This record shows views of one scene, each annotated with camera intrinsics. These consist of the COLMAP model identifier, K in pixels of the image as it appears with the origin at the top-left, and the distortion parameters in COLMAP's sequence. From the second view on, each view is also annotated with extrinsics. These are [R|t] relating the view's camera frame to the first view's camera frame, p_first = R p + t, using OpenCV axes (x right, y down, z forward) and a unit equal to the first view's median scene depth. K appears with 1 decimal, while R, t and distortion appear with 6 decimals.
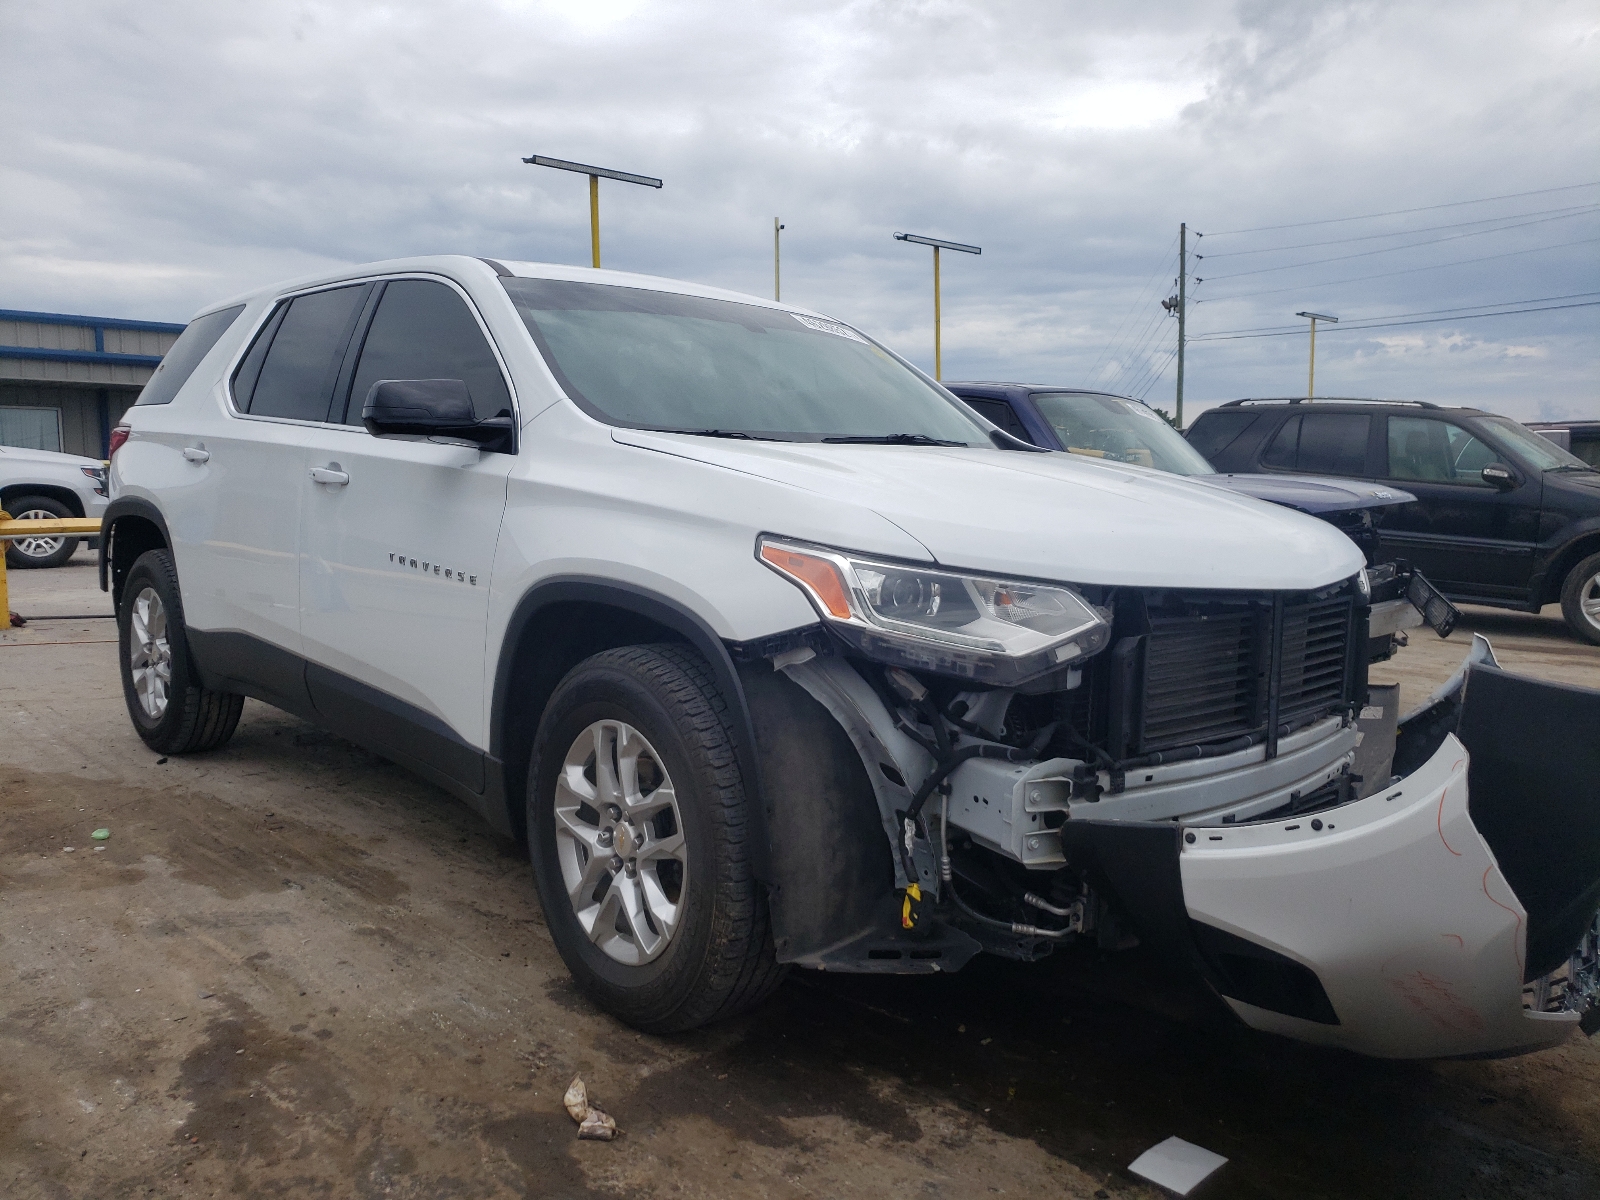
lens RADIAL K [[1273.2, 0, 800.0], [0, 1273.2, 600.0], [0, 0, 1]] dist [0.103772, -0.242207]
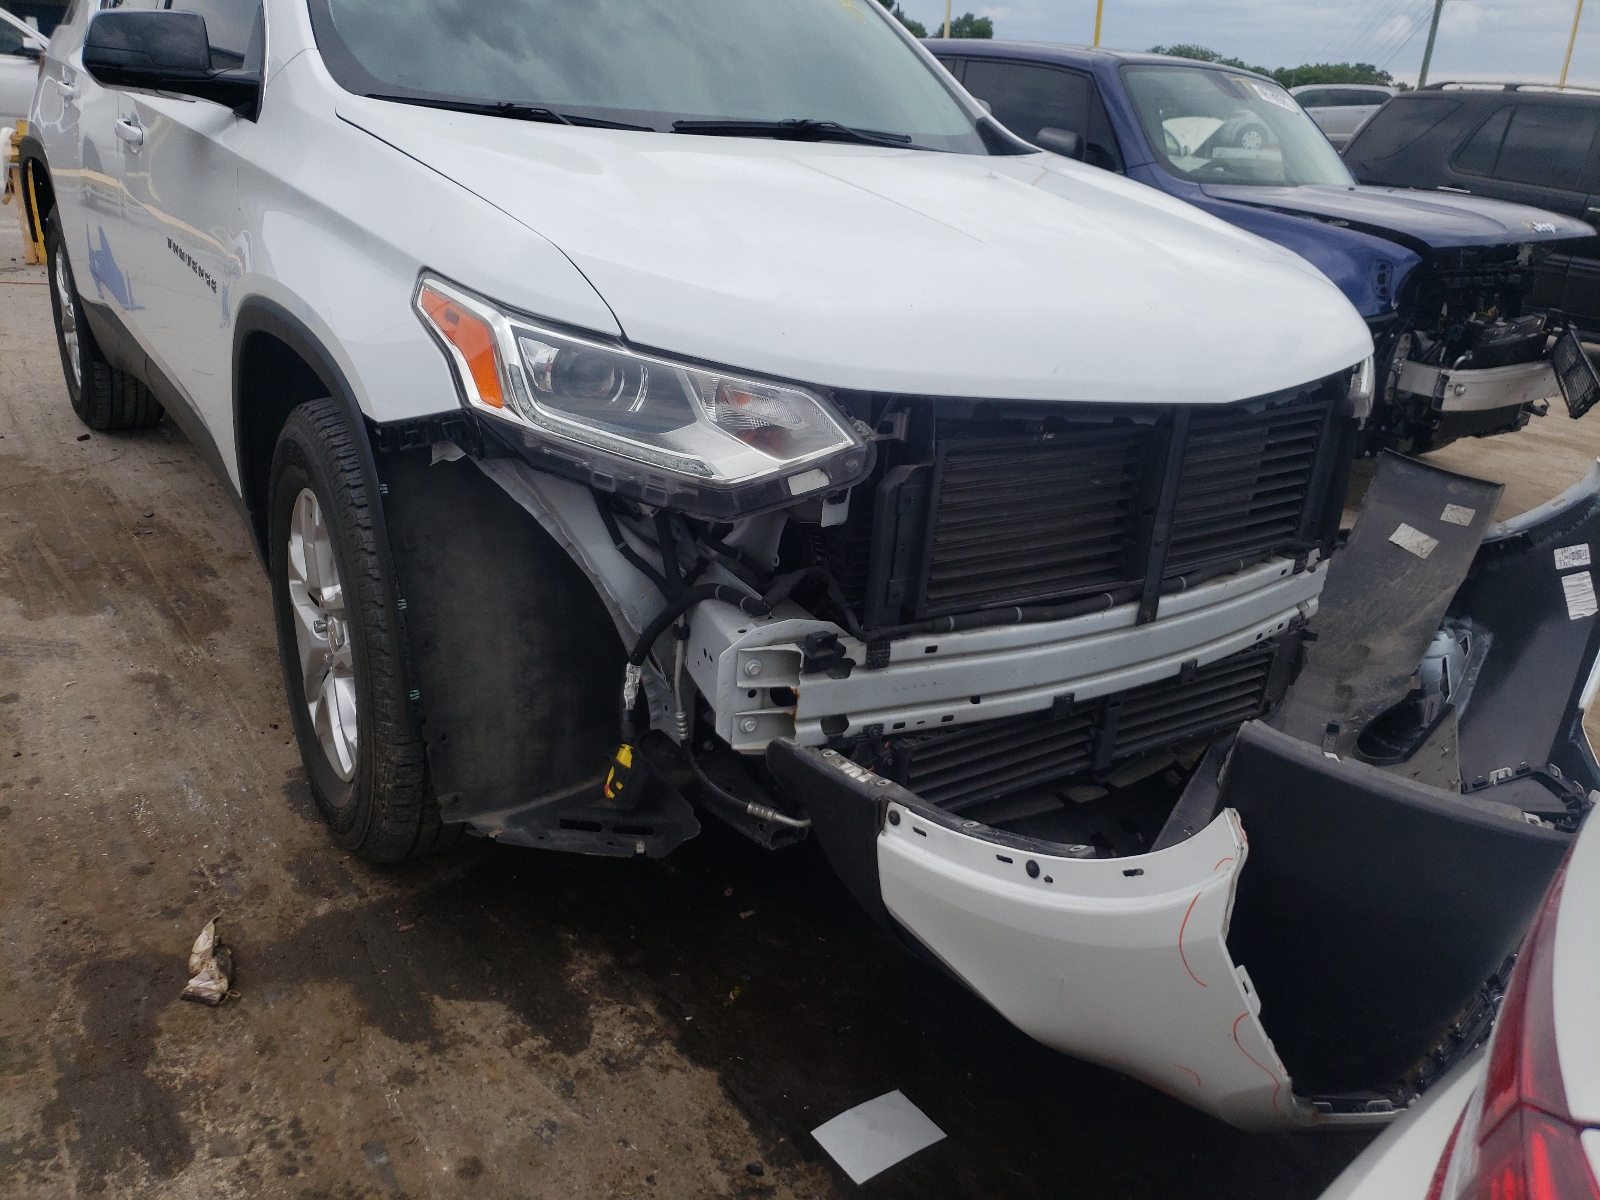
lens RADIAL K [[1265.7, 0, 800.0], [0, 1265.7, 600.0], [0, 0, 1]] dist [0.112072, -0.169548]
pose [[0.987627, 0.103117, -0.118151, 0.283103], [-0.070213, 0.964440, 0.254804, -0.072409], [0.140224, -0.243356, 0.959747, 0.291044]]
